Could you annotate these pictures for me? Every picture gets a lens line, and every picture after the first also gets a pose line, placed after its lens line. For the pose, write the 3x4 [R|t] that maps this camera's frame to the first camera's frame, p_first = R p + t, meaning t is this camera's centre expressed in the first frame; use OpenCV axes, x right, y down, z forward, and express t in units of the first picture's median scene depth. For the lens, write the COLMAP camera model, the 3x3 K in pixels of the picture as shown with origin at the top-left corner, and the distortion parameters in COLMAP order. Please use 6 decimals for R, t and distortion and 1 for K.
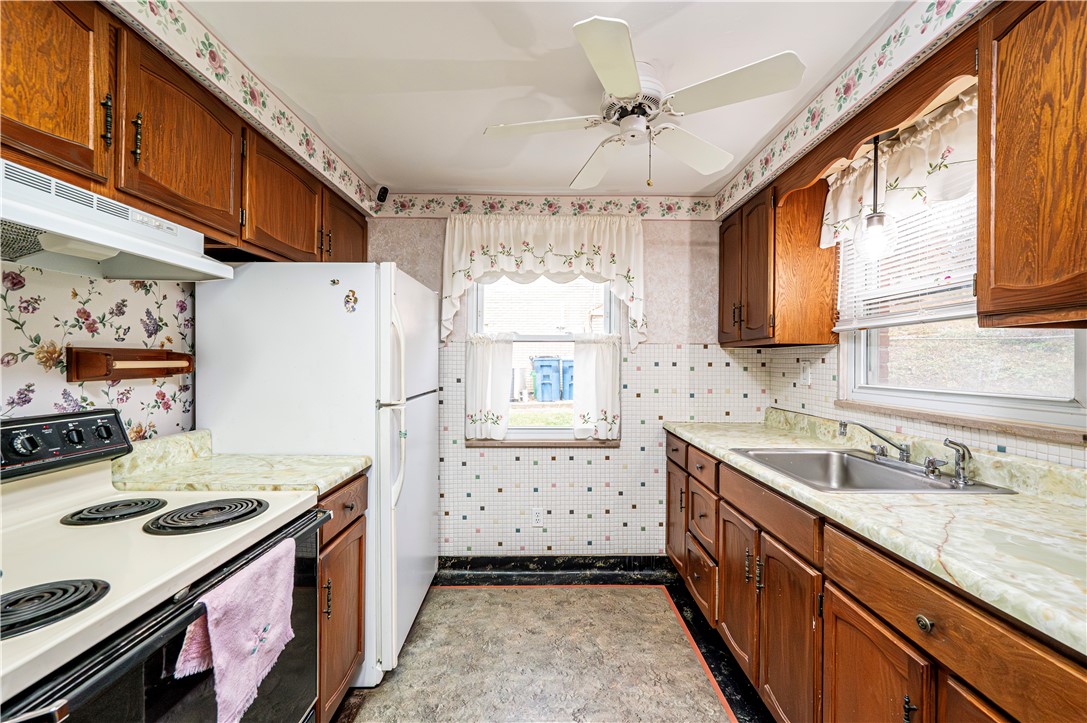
lens RADIAL K [[432.7, 0, 553.2], [0, 432.7, 362.7], [0, 0, 1]] dist [-0.000253, -0.000187]
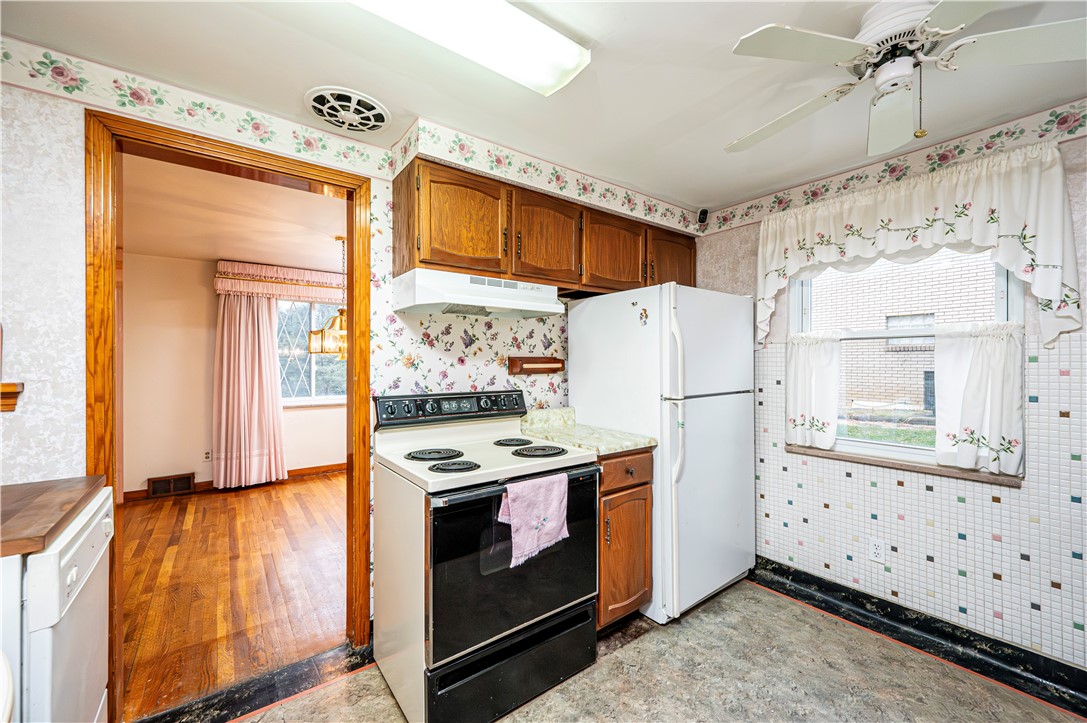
lens RADIAL K [[432.7, 0, 543.4], [0, 432.7, 363.2], [0, 0, 1]] dist [-0.000253, -0.000187]
pose [[0.586216, -0.005744, -0.810134, 0.281635], [0.002048, 0.999982, -0.005609, 0.002149], [0.810152, 0.001629, 0.586218, -0.004577]]
